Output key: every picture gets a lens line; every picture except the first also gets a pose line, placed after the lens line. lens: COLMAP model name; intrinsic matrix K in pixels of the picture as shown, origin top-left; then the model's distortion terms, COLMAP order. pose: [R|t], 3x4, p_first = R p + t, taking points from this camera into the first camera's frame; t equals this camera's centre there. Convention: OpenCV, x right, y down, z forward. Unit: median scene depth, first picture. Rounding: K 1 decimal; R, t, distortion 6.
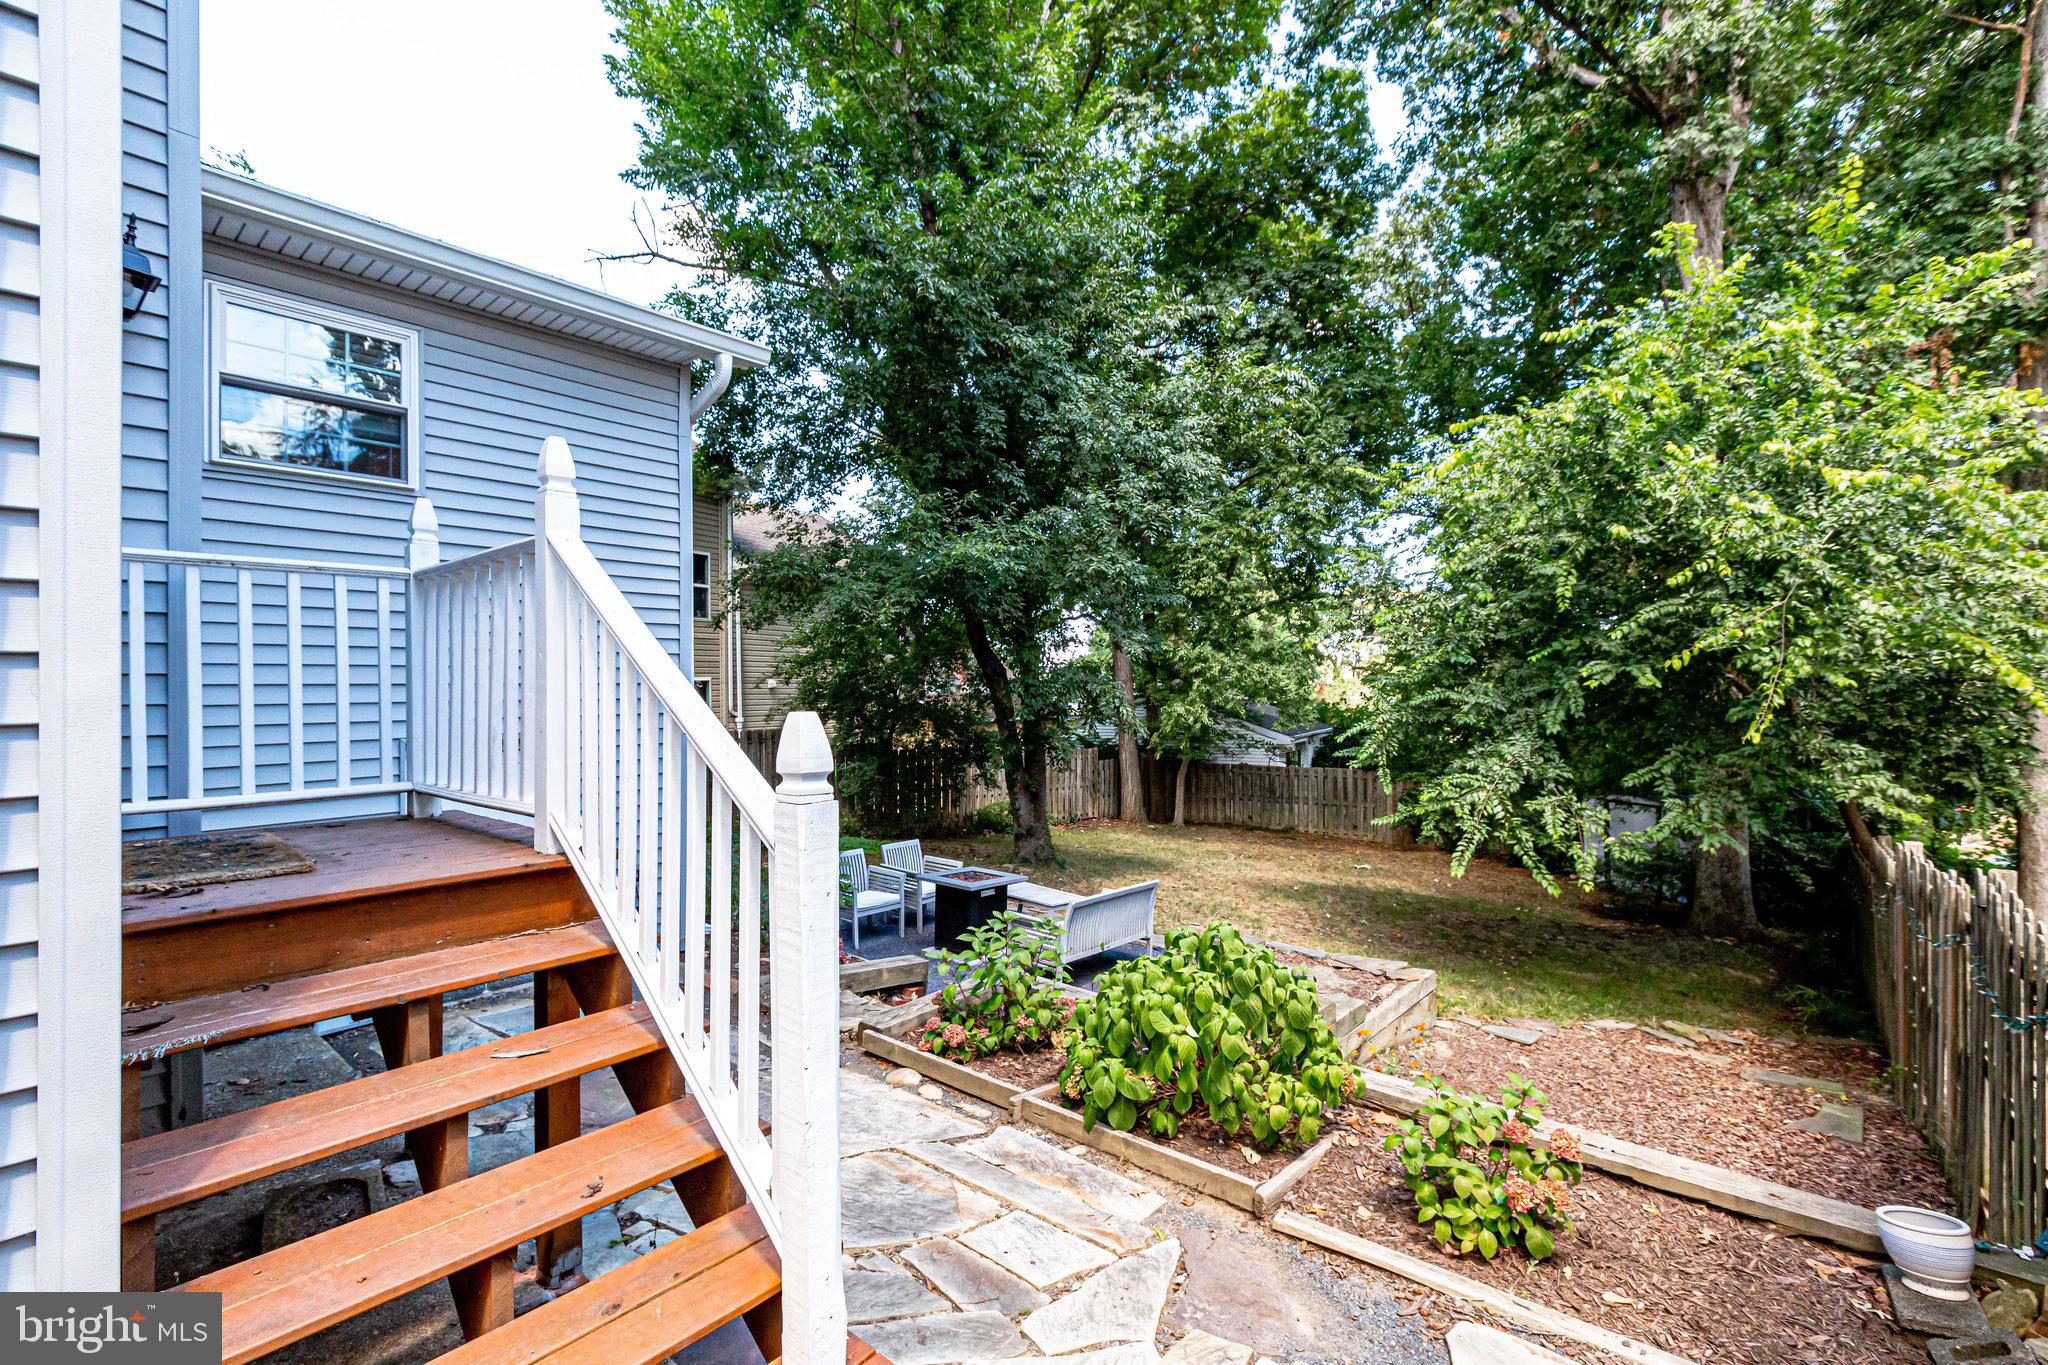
lens RADIAL K [[919.6, 0, 1020.3], [0, 919.6, 688.2], [0, 0, 1]] dist [0.003536, 0.000478]
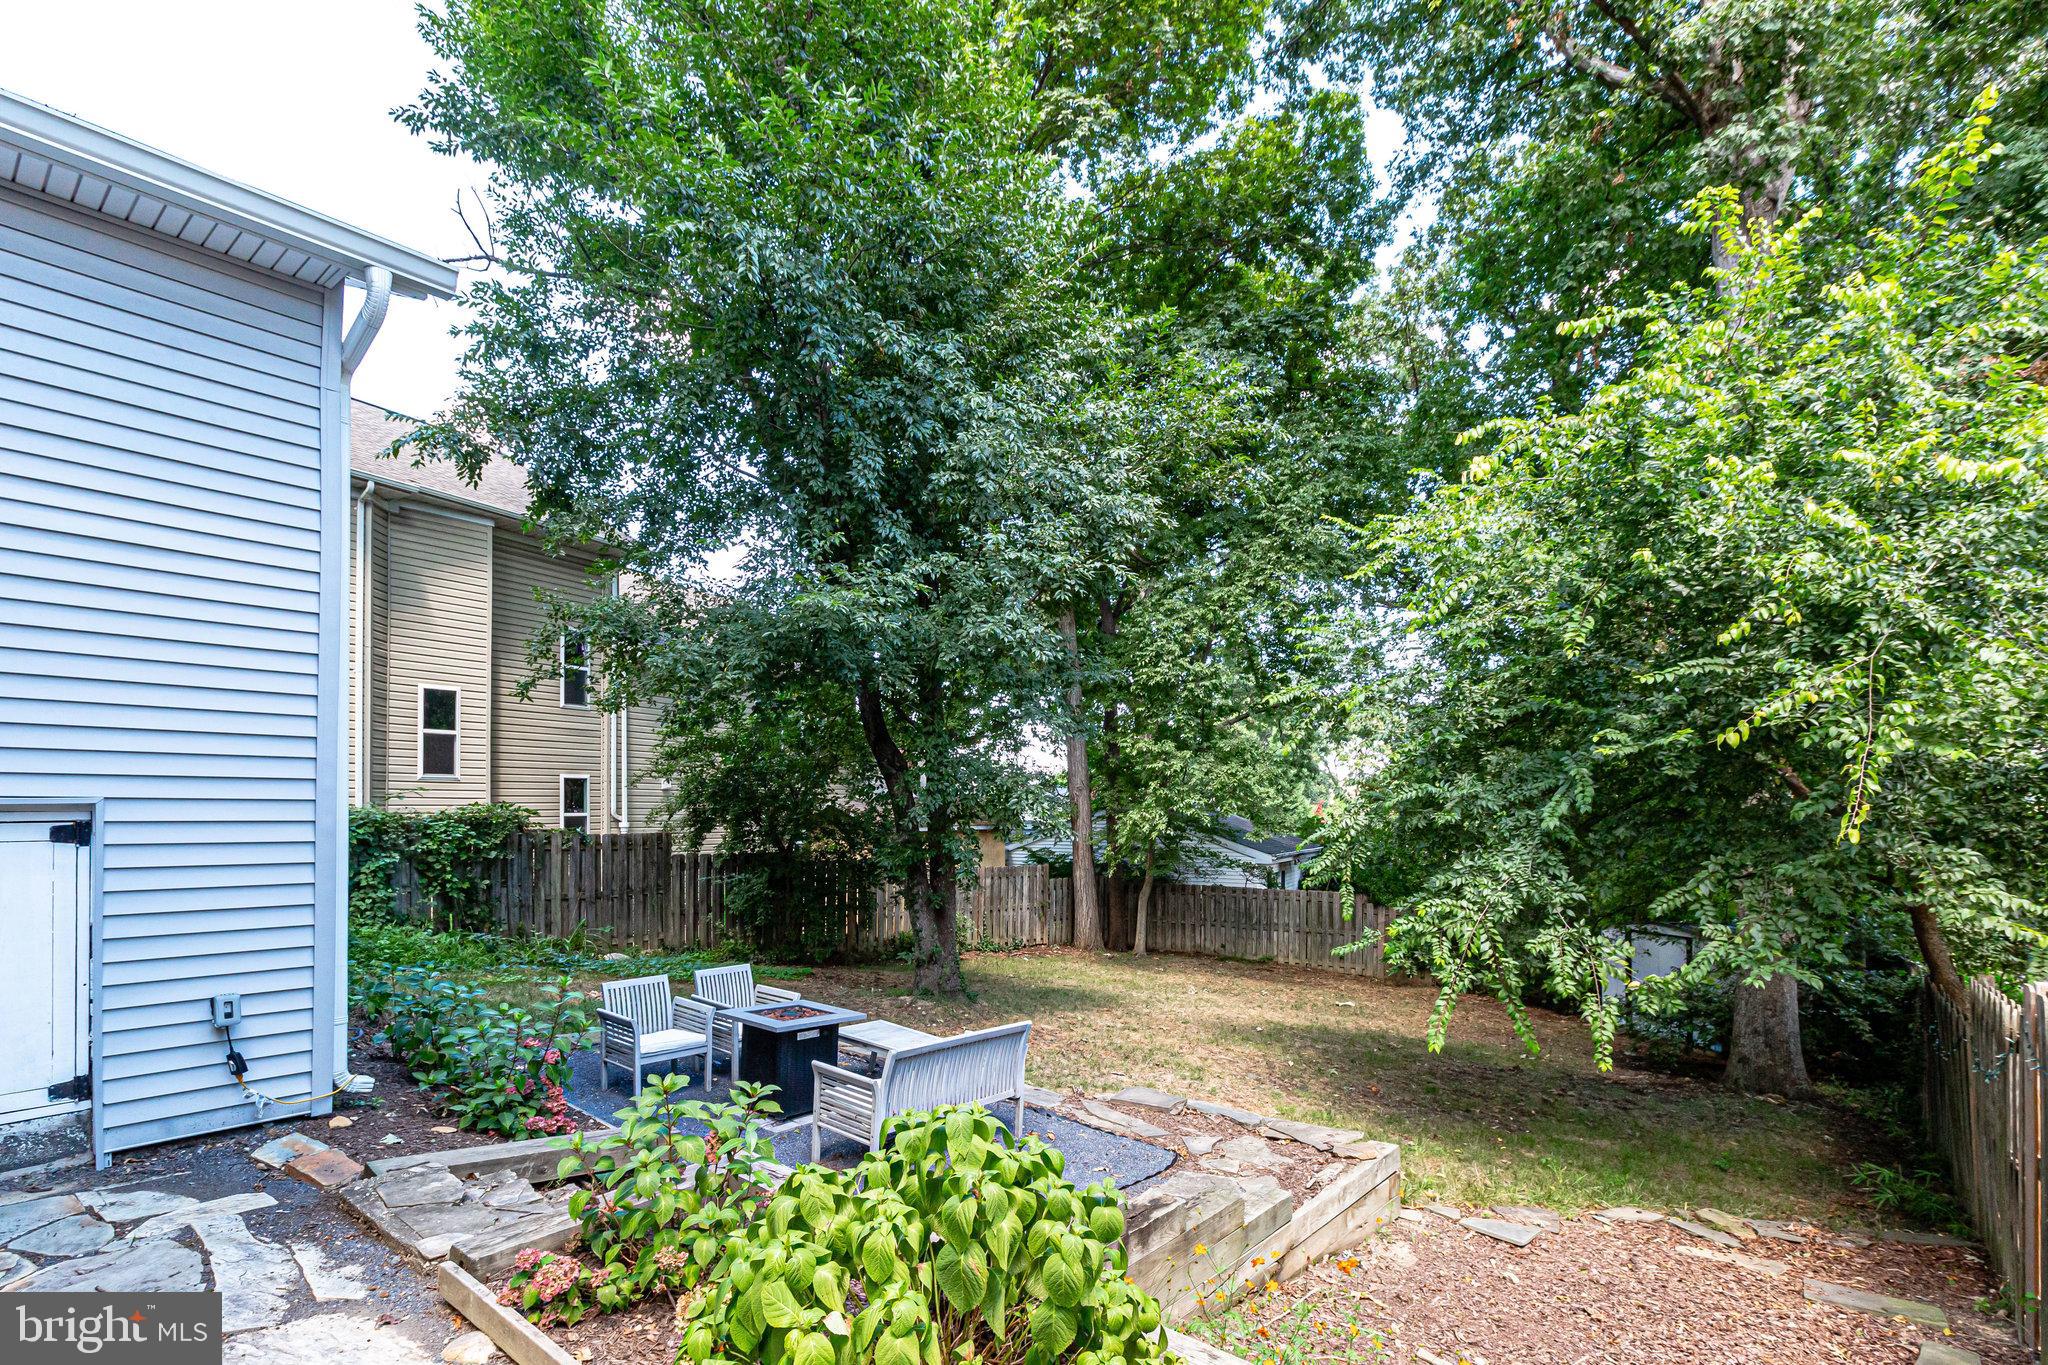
lens RADIAL K [[947.3, 0, 1022.7], [0, 947.3, 811.8], [0, 0, 1]] dist [0.000626, 0.000696]
pose [[0.999920, 0.012280, -0.003086, 0.090098], [-0.012286, 0.999923, -0.001988, 0.024386], [0.003062, 0.002026, 0.999993, 0.140982]]
